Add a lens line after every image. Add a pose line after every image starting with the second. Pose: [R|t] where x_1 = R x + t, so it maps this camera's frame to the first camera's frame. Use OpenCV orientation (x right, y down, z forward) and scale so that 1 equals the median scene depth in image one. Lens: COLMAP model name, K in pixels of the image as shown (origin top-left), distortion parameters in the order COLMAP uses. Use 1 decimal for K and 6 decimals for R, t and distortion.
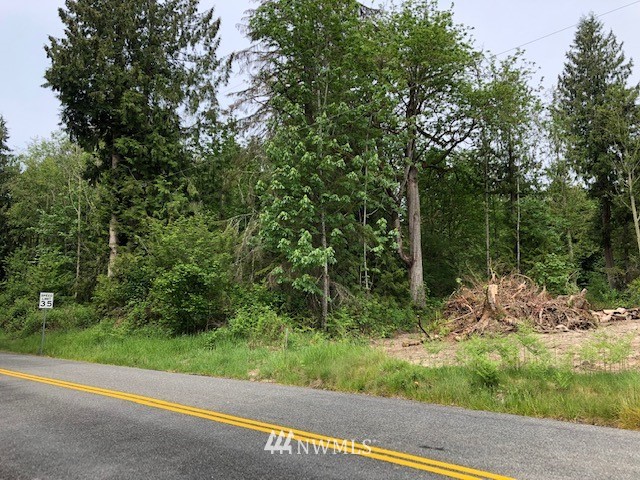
lens RADIAL K [[512.8, 0, 320.4], [0, 512.8, 230.5], [0, 0, 1]] dist [-0.007627, -0.005968]
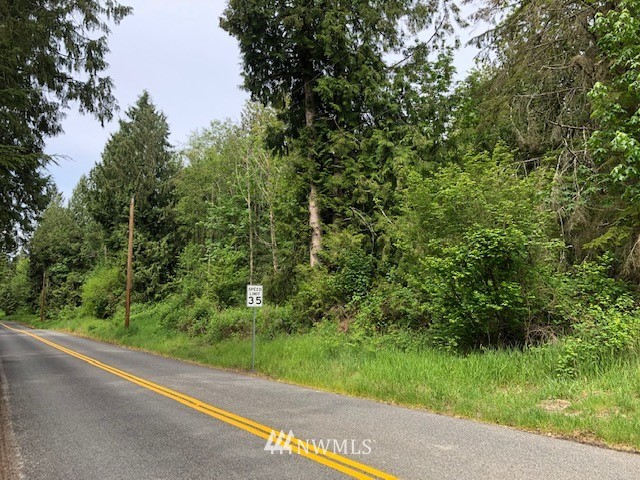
lens RADIAL K [[526.9, 0, 320.0], [0, 526.9, 240.0], [0, 0, 1]] dist [0.012365, 0.001232]
pose [[0.964409, -0.040513, -0.261295, -0.192485], [0.046272, 0.998802, 0.015925, 0.039108], [0.260336, -0.027449, 0.965128, 0.240326]]
